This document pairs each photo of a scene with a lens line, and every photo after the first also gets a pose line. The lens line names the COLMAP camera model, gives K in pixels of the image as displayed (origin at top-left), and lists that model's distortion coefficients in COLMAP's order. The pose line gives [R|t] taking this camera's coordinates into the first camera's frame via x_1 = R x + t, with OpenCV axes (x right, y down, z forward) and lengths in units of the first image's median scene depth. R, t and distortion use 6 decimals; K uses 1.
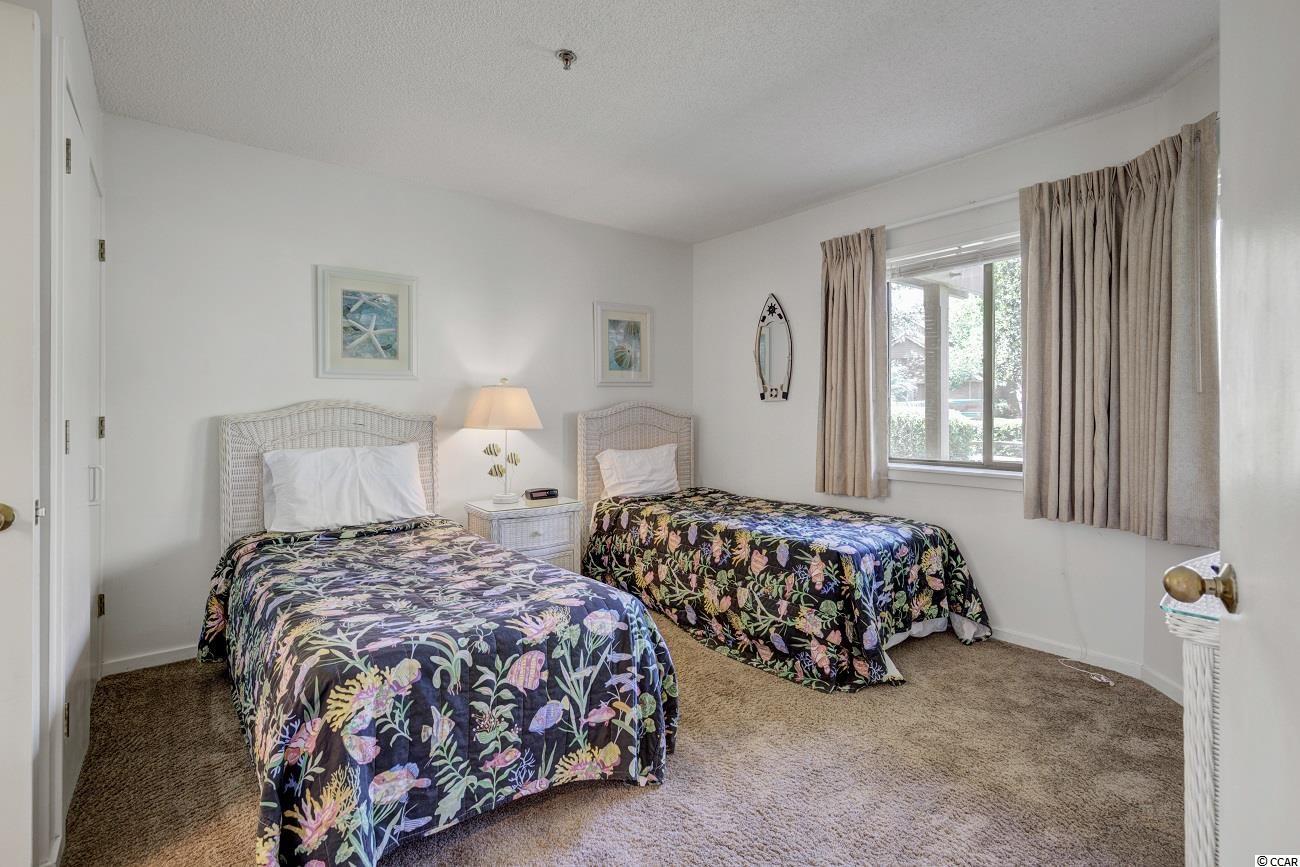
lens RADIAL K [[613.6, 0, 649.8], [0, 613.6, 407.8], [0, 0, 1]] dist [0.001313, 0.000228]
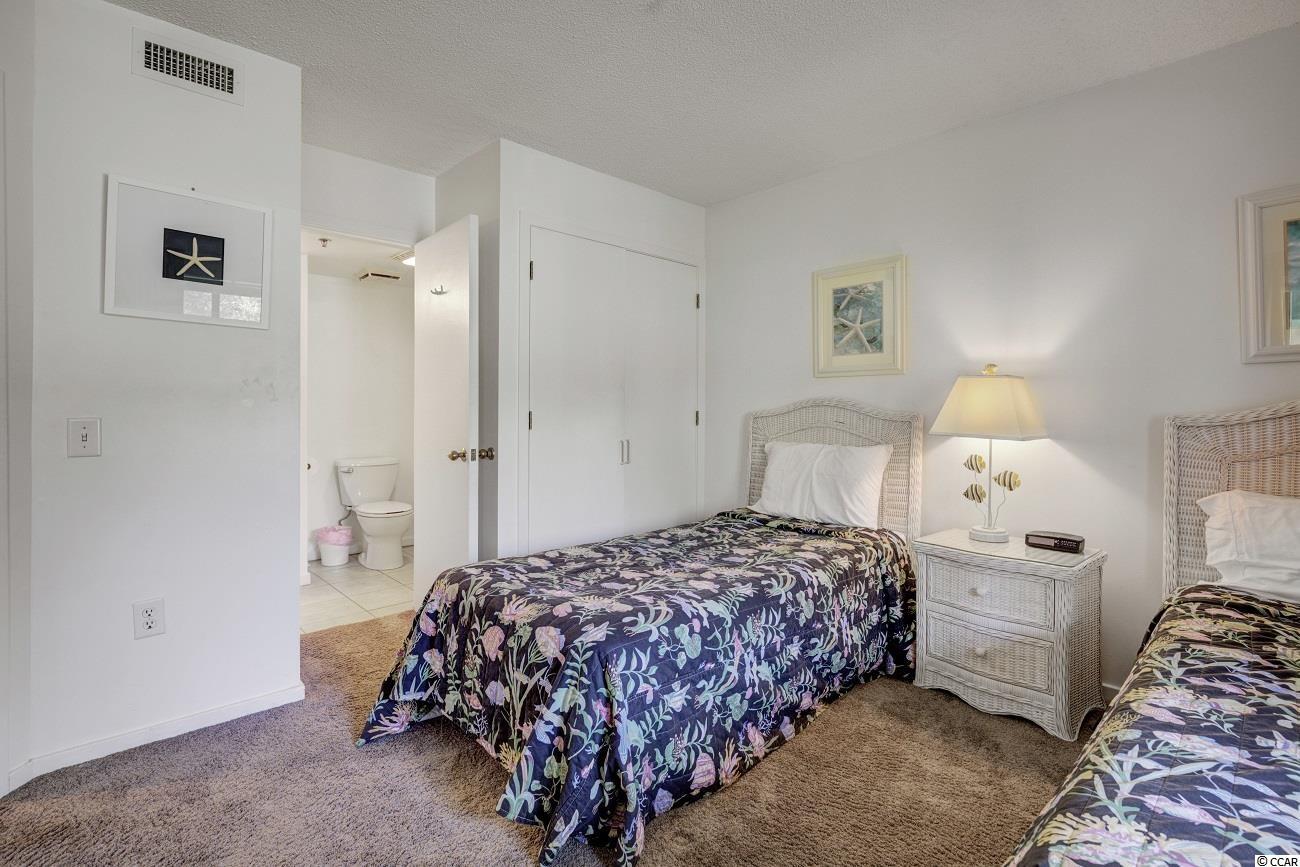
lens RADIAL K [[604.5, 0, 650.0], [0, 604.5, 407.0], [0, 0, 1]] dist [-0.004085, -0.000693]
pose [[0.082767, 0.003605, -0.996562, 0.462201], [-0.001775, 0.999992, 0.003470, -0.000585], [0.996567, 0.001482, 0.082773, 0.602026]]
